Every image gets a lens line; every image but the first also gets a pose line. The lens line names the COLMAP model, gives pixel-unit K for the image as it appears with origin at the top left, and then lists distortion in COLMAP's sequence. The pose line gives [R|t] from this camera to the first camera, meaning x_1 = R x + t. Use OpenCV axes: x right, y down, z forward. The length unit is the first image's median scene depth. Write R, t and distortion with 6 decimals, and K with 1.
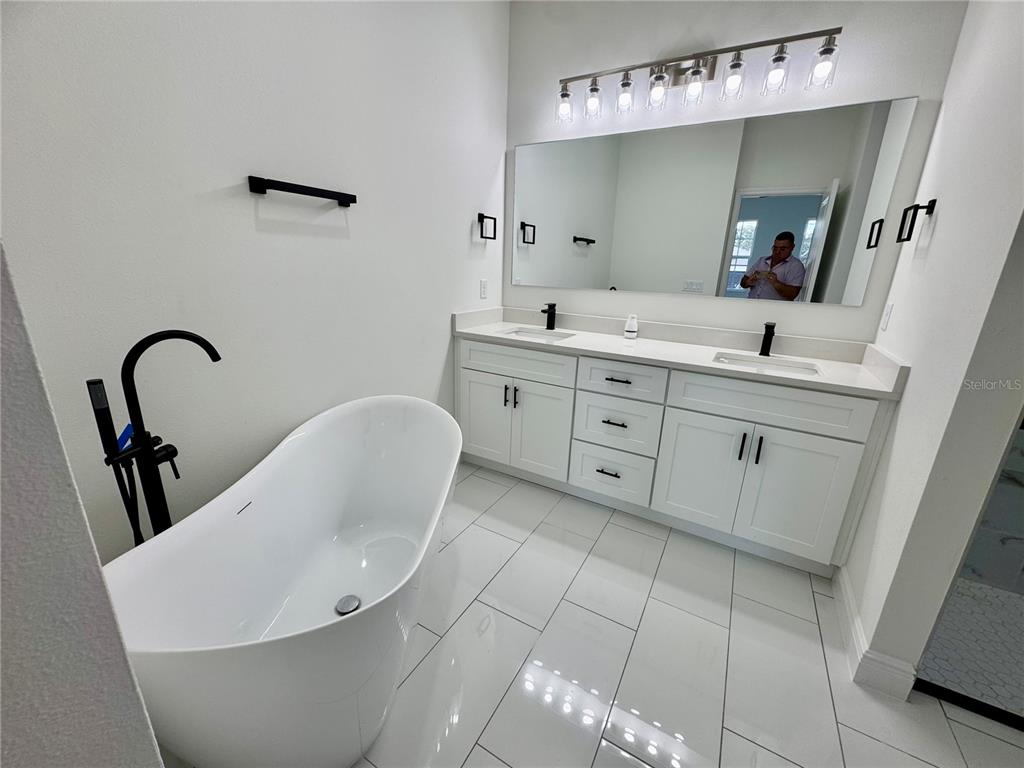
lens RADIAL K [[411.9, 0, 512.0], [0, 411.9, 384.0], [0, 0, 1]] dist [-0.000963, 0.000584]
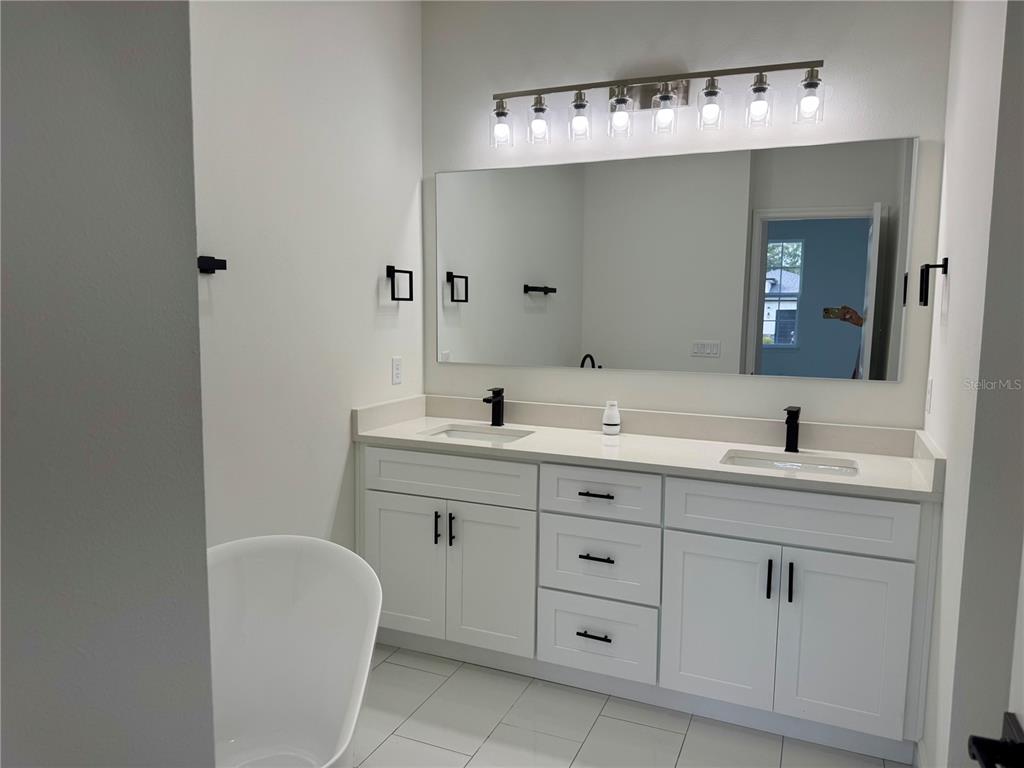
lens RADIAL K [[725.0, 0, 512.0], [0, 725.0, 384.0], [0, 0, 1]] dist [0.197742, -0.416766]
pose [[0.992422, -0.033760, 0.118144, -0.028446], [0.054184, 0.983219, -0.174194, 0.013632], [-0.110280, 0.179276, 0.977598, -0.239670]]
